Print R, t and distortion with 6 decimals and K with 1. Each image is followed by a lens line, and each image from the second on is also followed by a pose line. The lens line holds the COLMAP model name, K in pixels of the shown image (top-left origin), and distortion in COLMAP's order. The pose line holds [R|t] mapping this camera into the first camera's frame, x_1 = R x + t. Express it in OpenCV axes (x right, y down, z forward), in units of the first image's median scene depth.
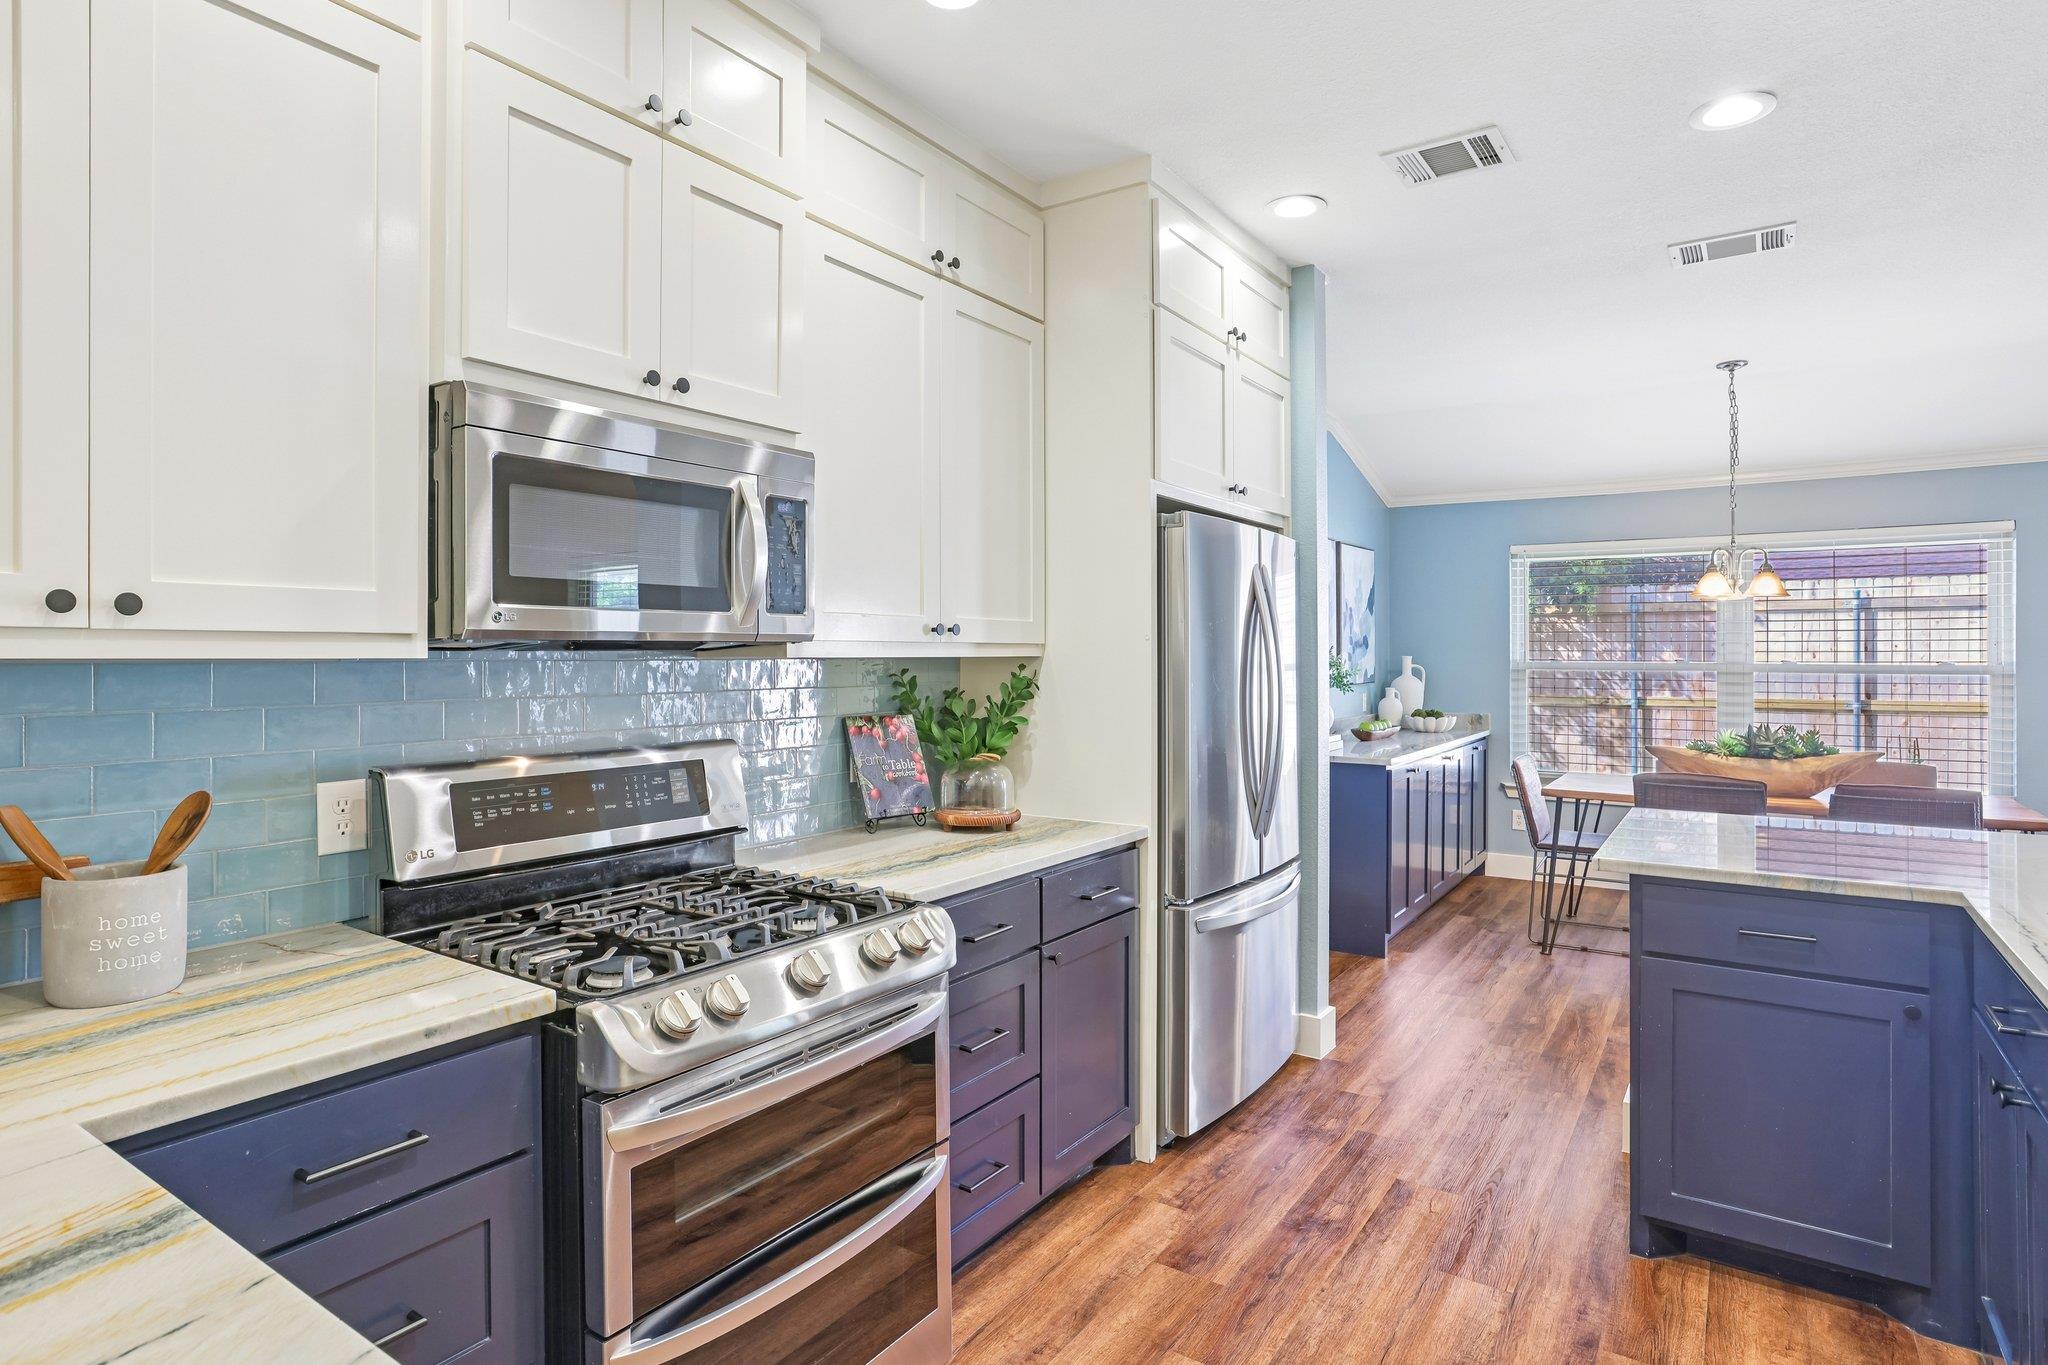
lens RADIAL K [[1098.6, 0, 1020.4], [0, 1098.6, 649.2], [0, 0, 1]] dist [-0.011079, -0.000702]
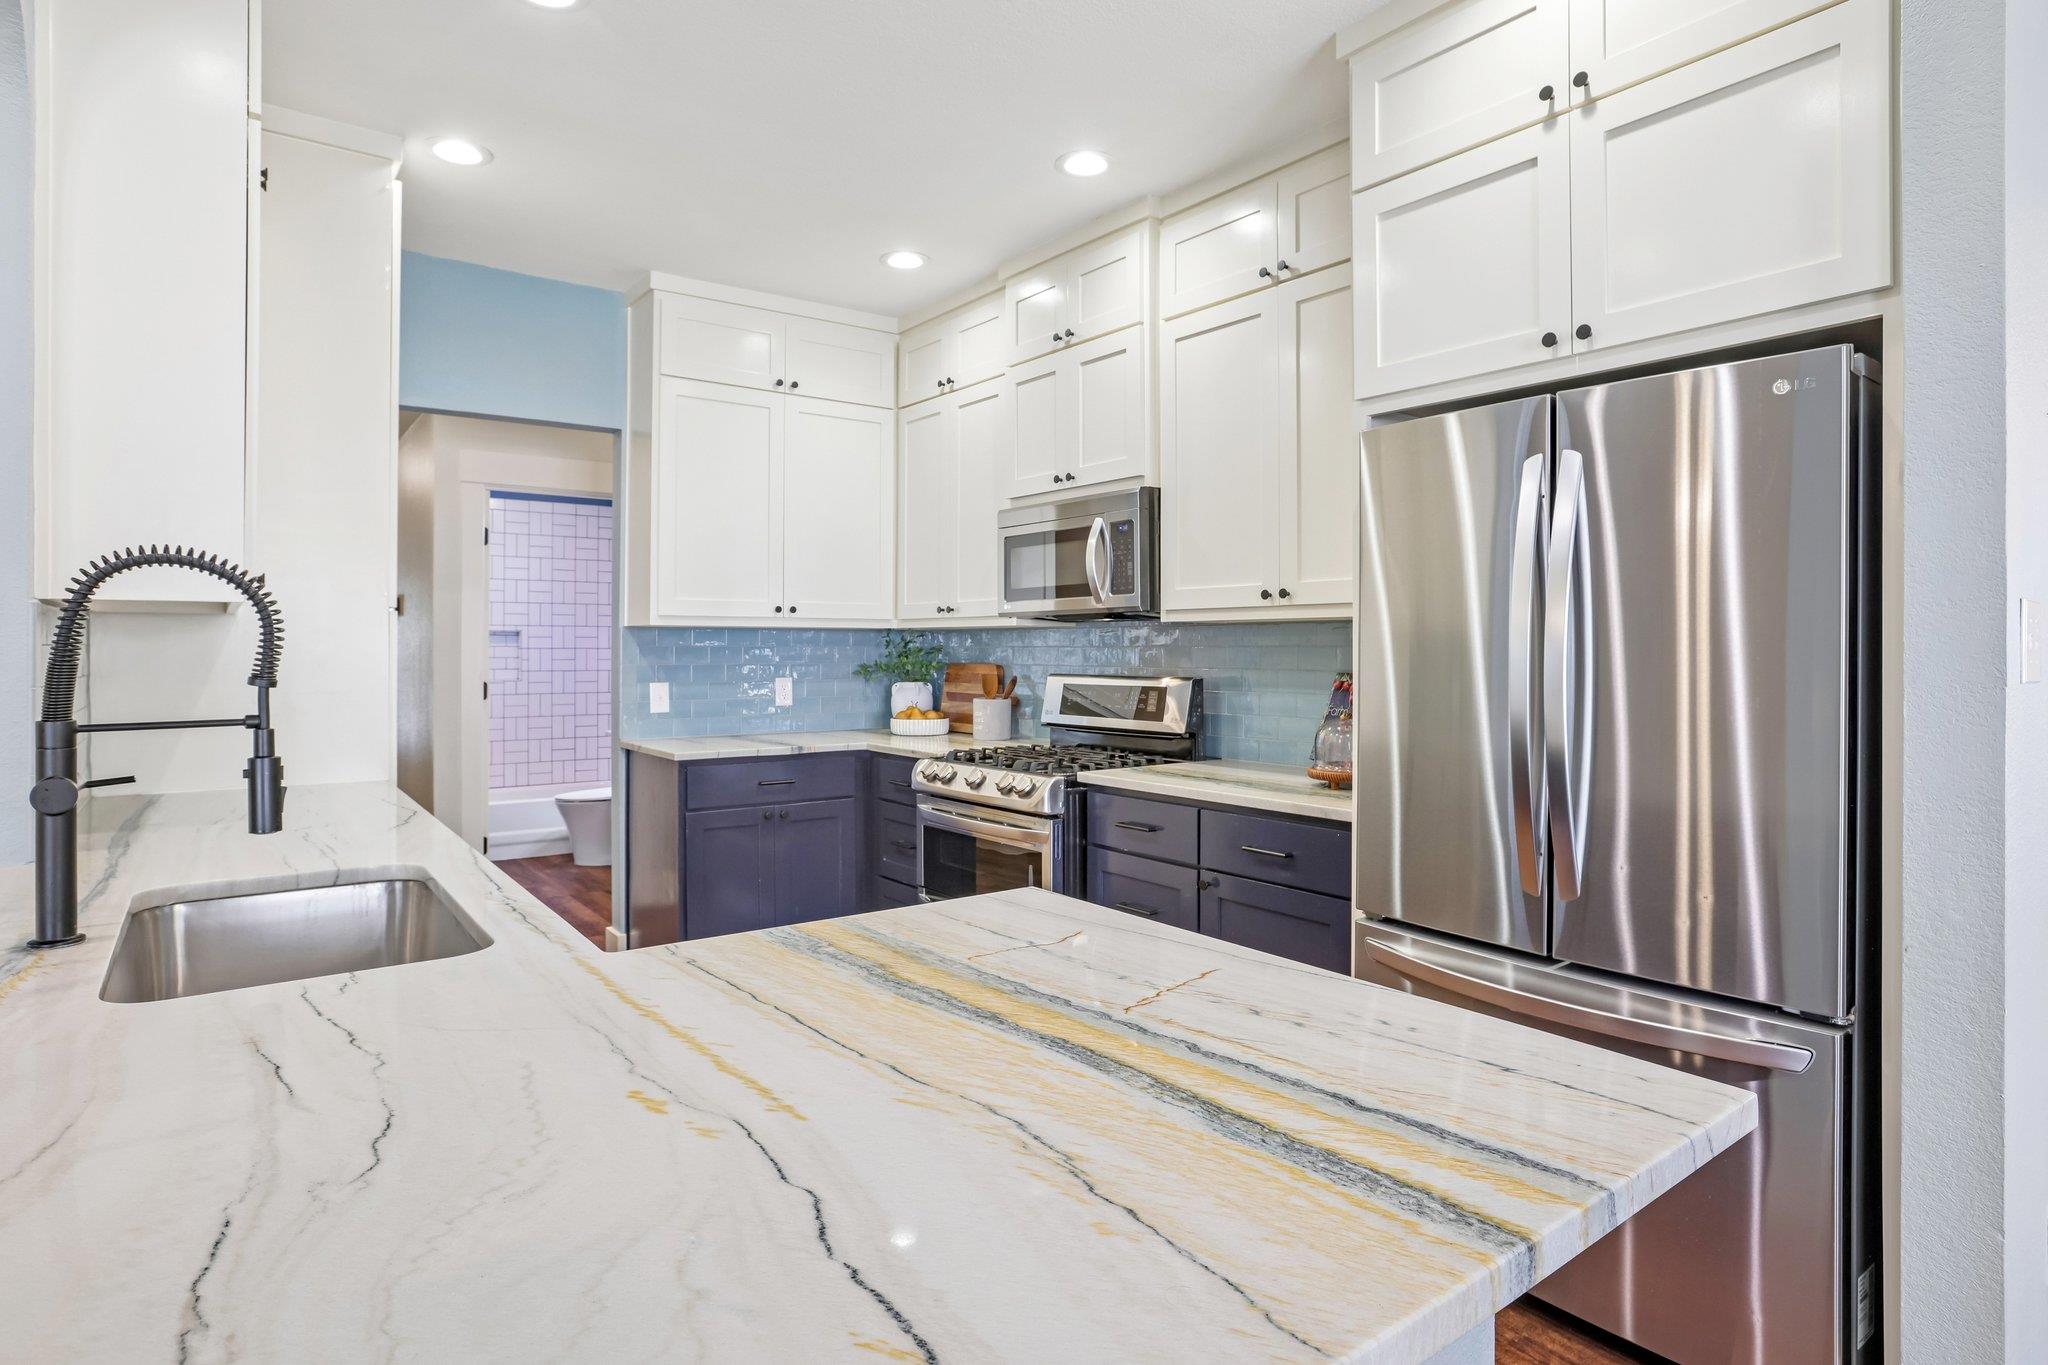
lens RADIAL K [[1098.6, 0, 1020.4], [0, 1098.6, 649.2], [0, 0, 1]] dist [-0.011079, -0.000702]
pose [[-0.314833, -0.001751, -0.949146, 1.322322], [0.002245, 0.999994, -0.002589, 0.050268], [0.949145, -0.002946, -0.314827, 1.341801]]
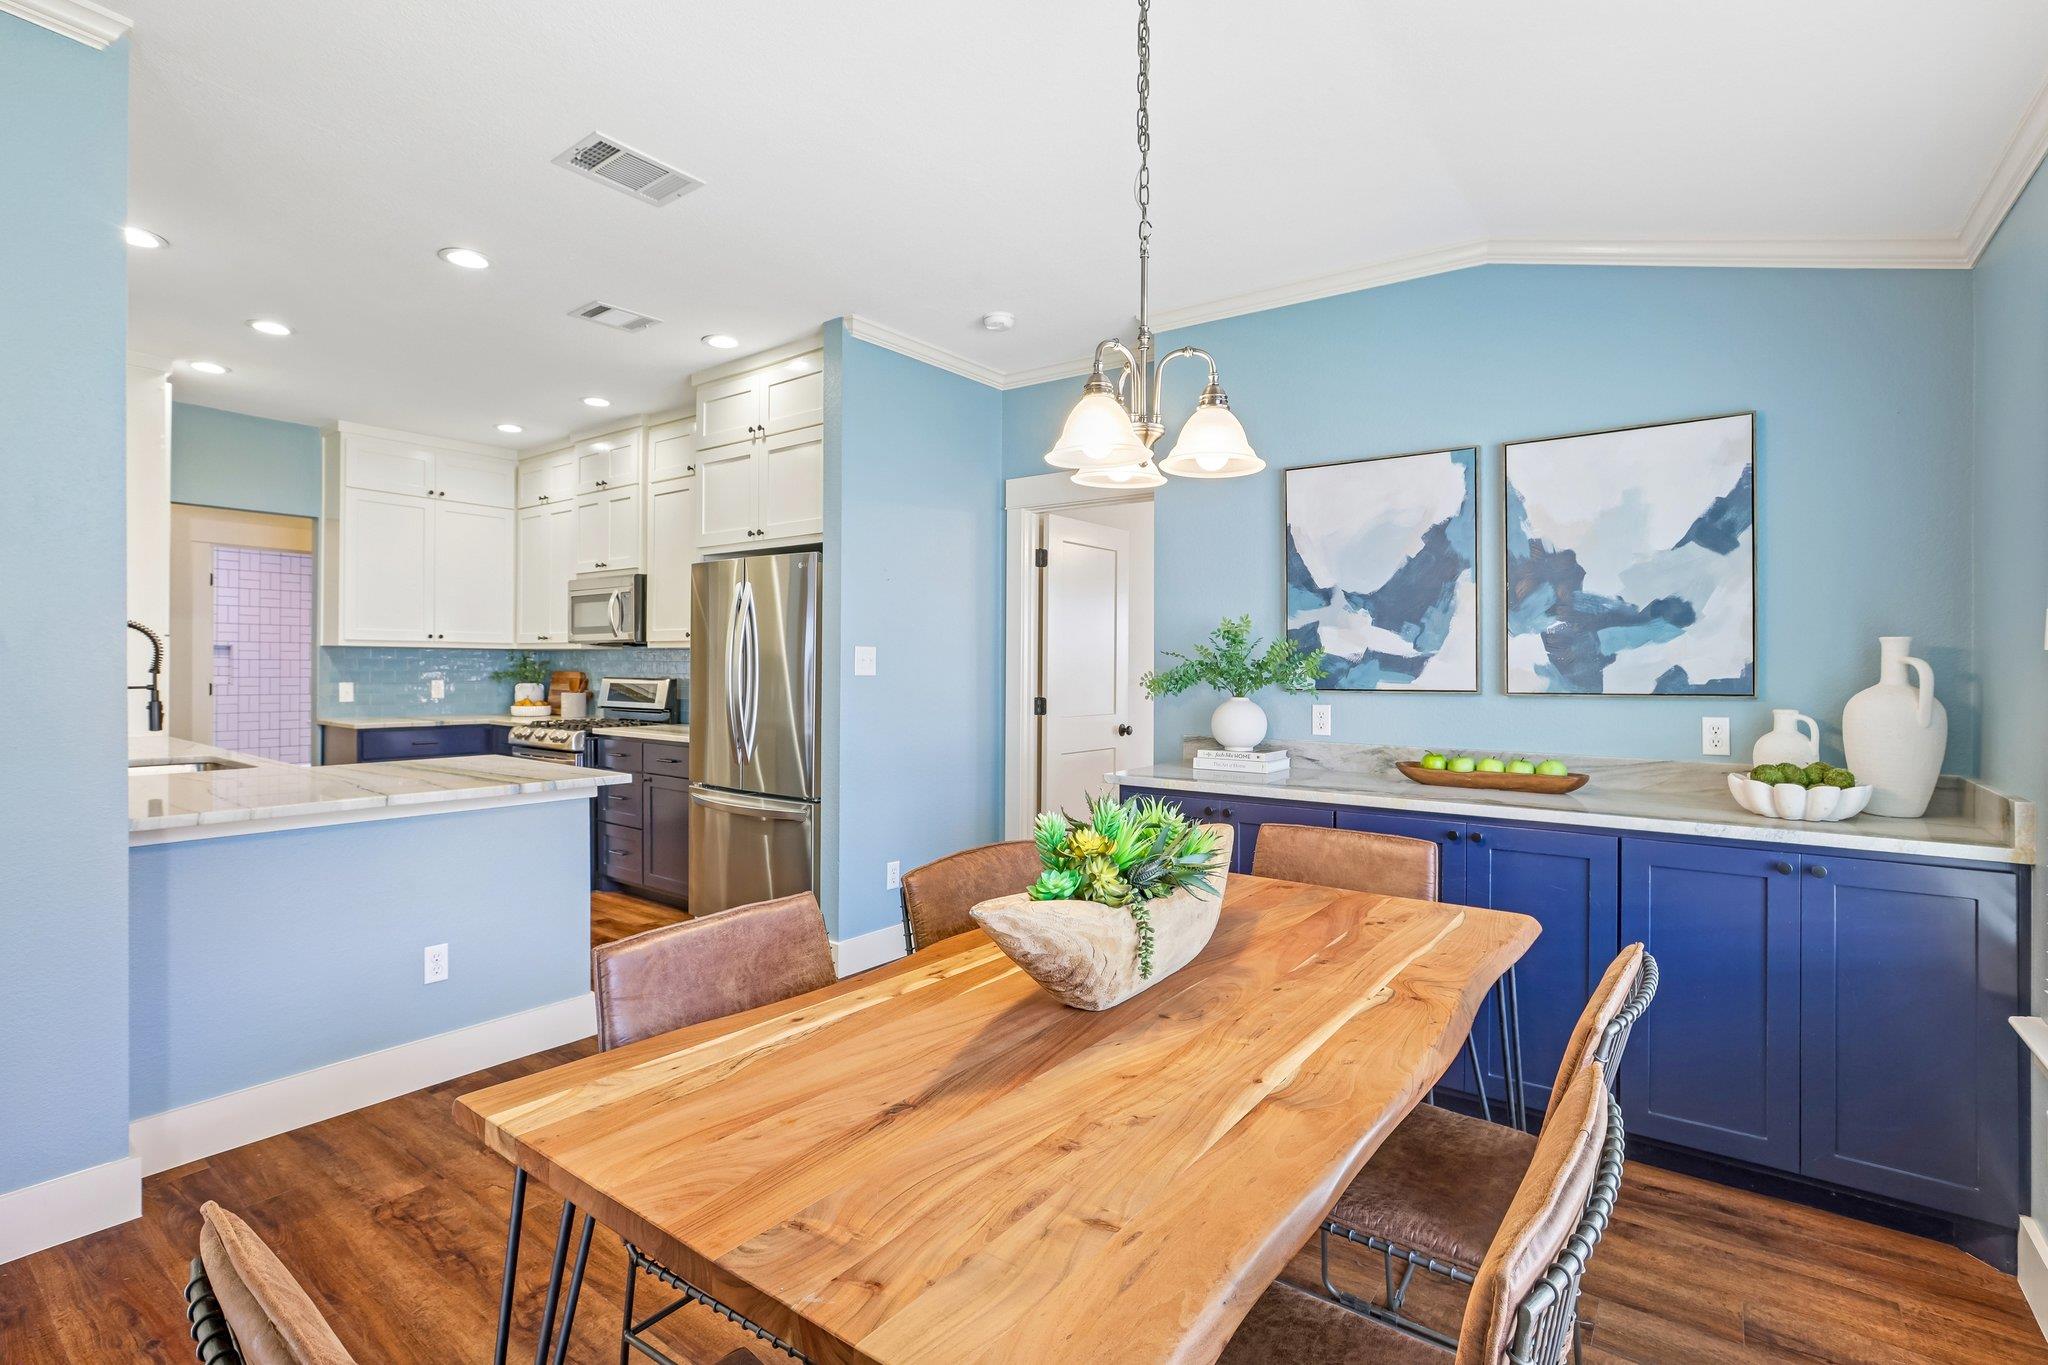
lens RADIAL K [[1006.1, 0, 982.9], [0, 1006.1, 674.3], [0, 0, 1]] dist [-0.001353, 0.000122]
pose [[-0.089748, 0.006133, -0.995946, 2.297176], [-0.004142, 0.999970, 0.006531, 0.056087], [0.995956, 0.004711, -0.089720, 2.133606]]
